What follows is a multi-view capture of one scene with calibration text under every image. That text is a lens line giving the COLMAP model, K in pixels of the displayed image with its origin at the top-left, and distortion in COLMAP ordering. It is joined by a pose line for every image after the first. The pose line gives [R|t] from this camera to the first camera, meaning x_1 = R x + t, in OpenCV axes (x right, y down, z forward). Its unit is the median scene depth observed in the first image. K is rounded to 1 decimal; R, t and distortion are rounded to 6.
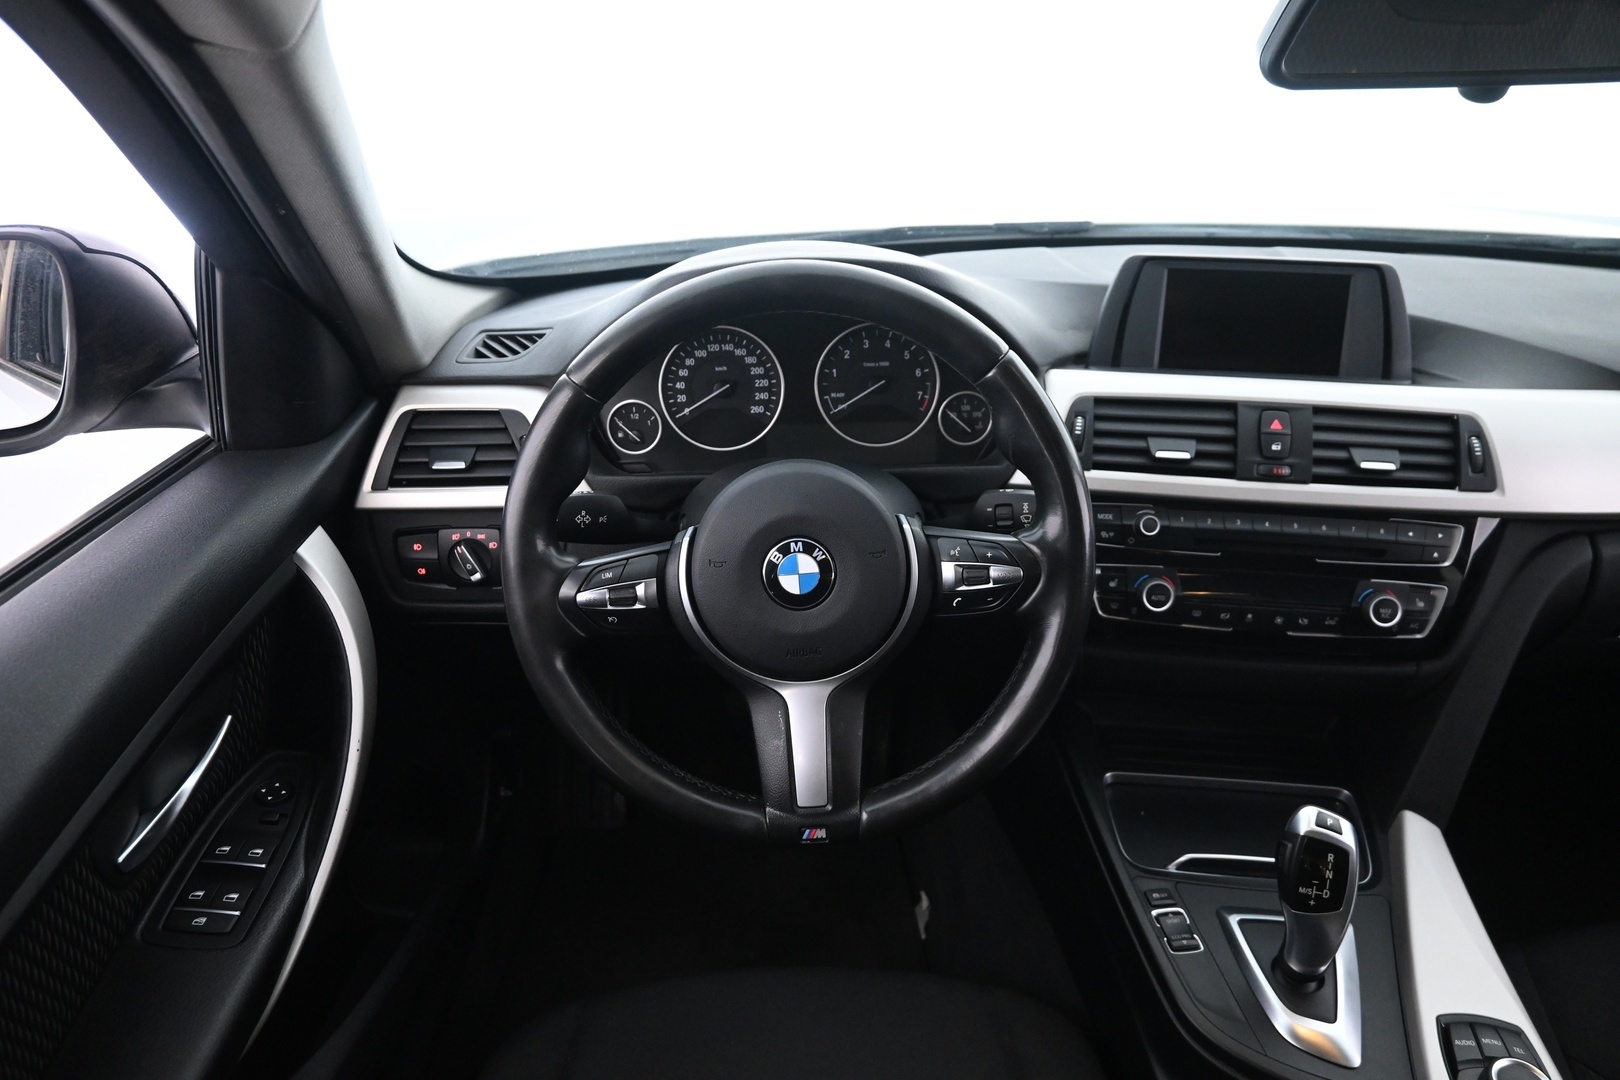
lens RADIAL K [[1095.1, 0, 810.0], [0, 1095.1, 540.0], [0, 0, 1]] dist [0.001087, -0.000282]
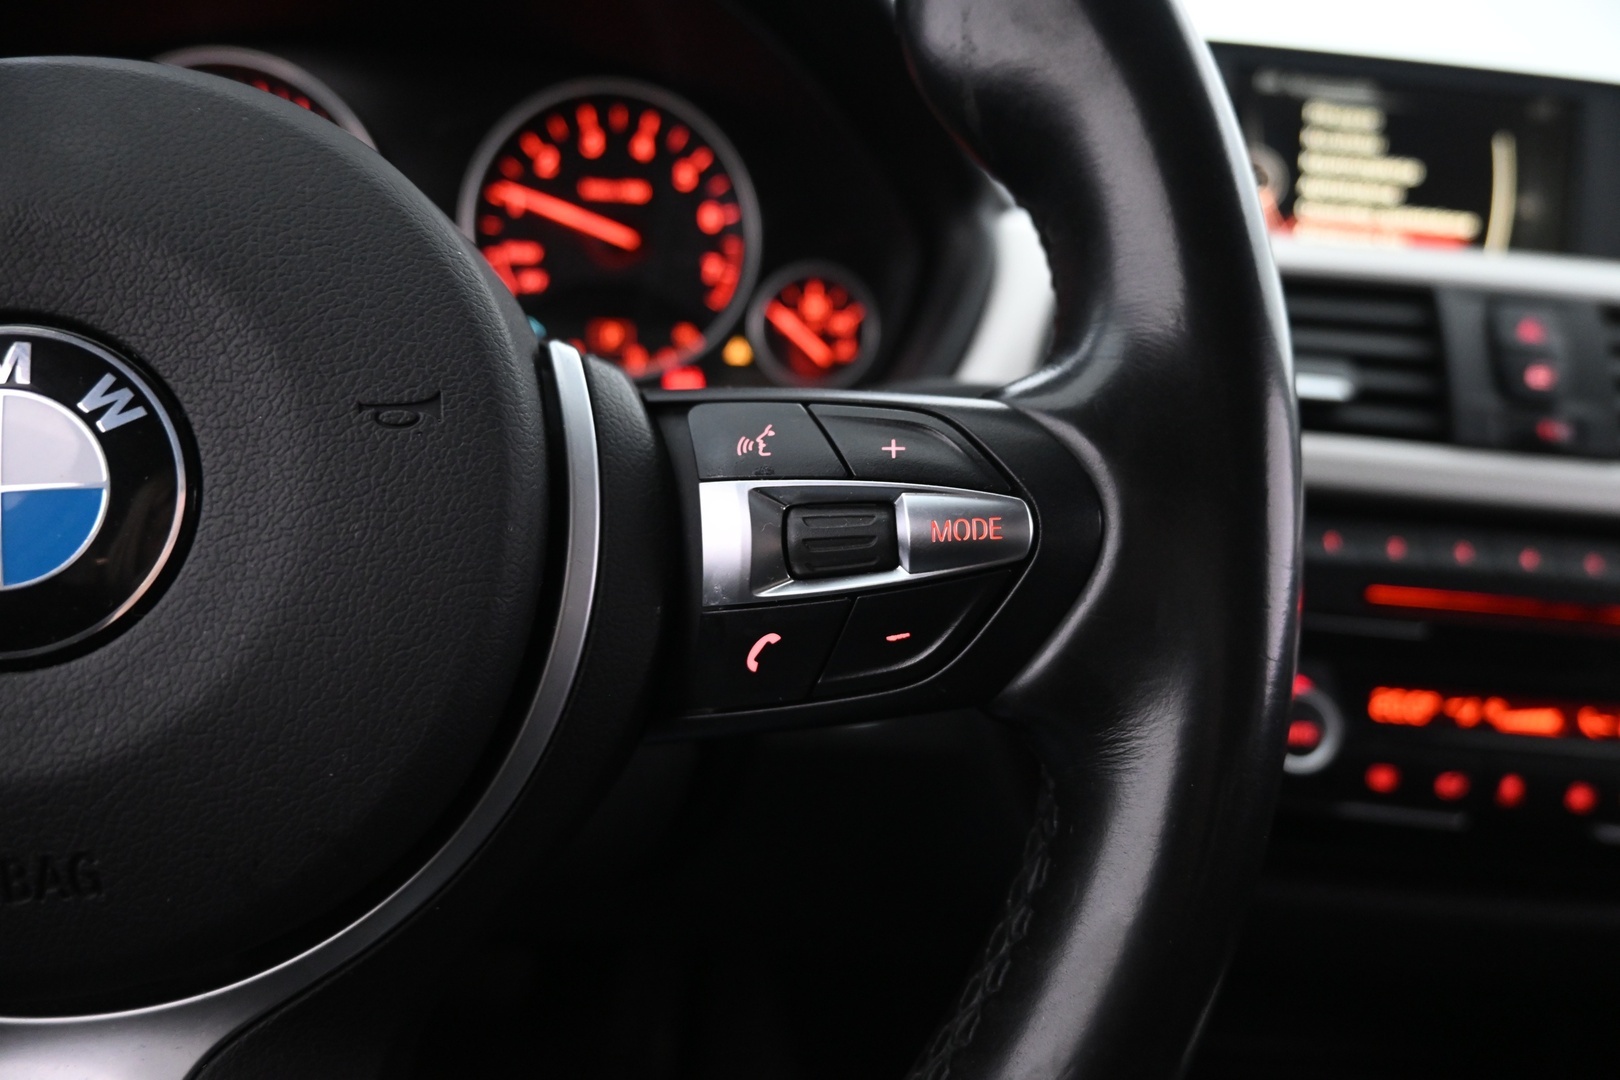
lens RADIAL K [[1182.2, 0, 814.7], [0, 1182.2, 514.2], [0, 0, 1]] dist [0.030952, -0.000734]
pose [[0.990749, 0.040824, 0.129421, 0.111896], [-0.015044, 0.980842, -0.194222, 0.076260], [-0.134871, 0.190479, 0.972383, 0.742957]]
